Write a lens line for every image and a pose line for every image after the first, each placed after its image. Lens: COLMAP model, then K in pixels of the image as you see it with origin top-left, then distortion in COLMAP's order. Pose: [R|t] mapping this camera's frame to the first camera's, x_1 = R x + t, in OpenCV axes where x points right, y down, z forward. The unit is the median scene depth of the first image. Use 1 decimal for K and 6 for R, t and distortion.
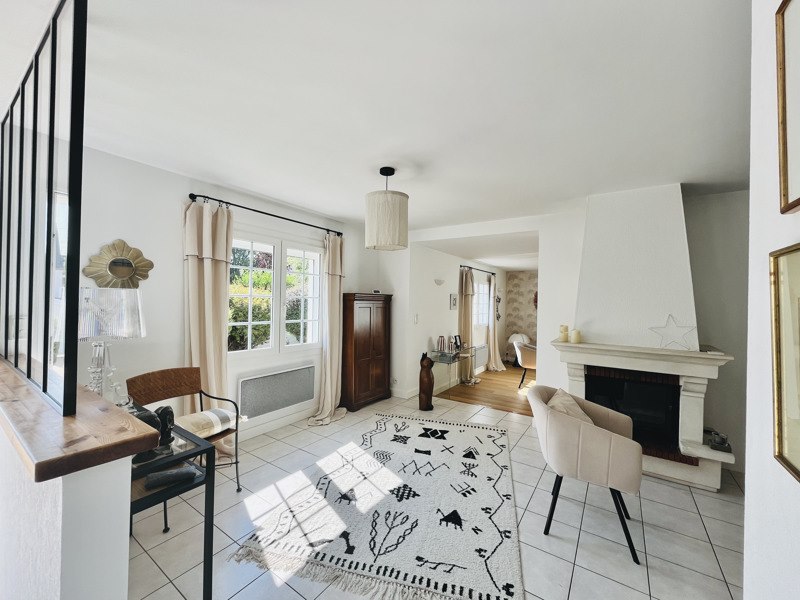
lens RADIAL K [[321.8, 0, 397.3], [0, 321.8, 299.3], [0, 0, 1]] dist [-0.002850, 0.000035]
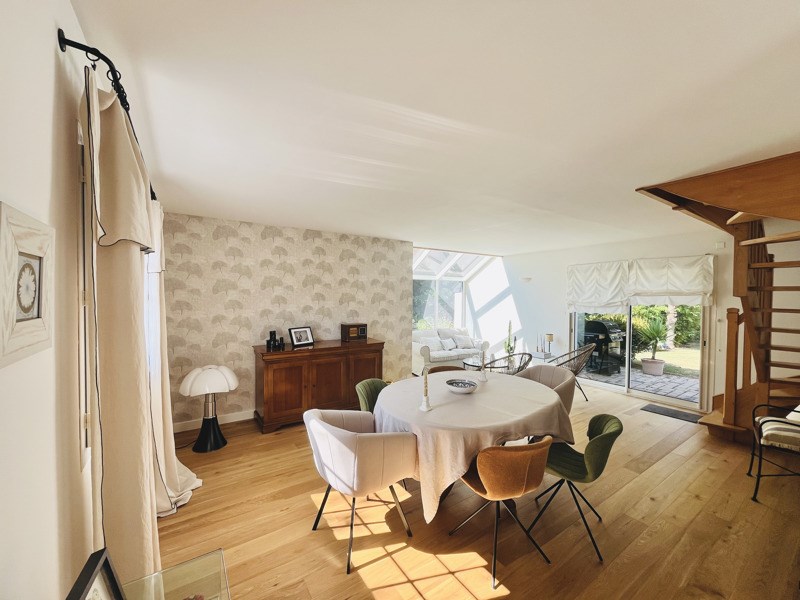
lens RADIAL K [[321.8, 0, 398.6], [0, 321.8, 300.1], [0, 0, 1]] dist [-0.002850, 0.000035]
pose [[0.370689, -0.028765, 0.928311, 0.220454], [-0.009132, 0.999359, 0.034614, 0.016090], [-0.928712, -0.021309, 0.370189, 1.515346]]
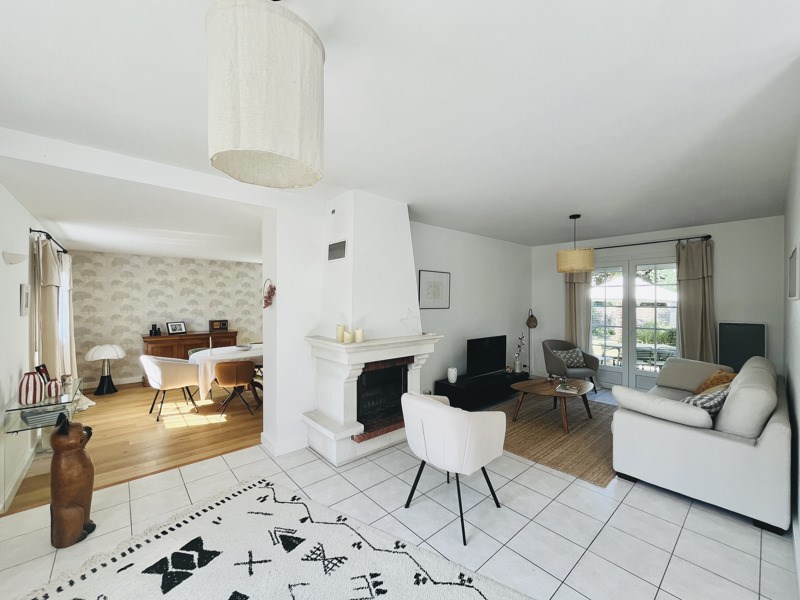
lens RADIAL K [[321.8, 0, 399.1], [0, 321.8, 299.7], [0, 0, 1]] dist [-0.002850, 0.000035]
pose [[0.248261, -0.017155, 0.968541, -0.293044], [-0.004062, 0.999816, 0.018751, -0.007542], [-0.968685, -0.008589, 0.248146, 0.565002]]
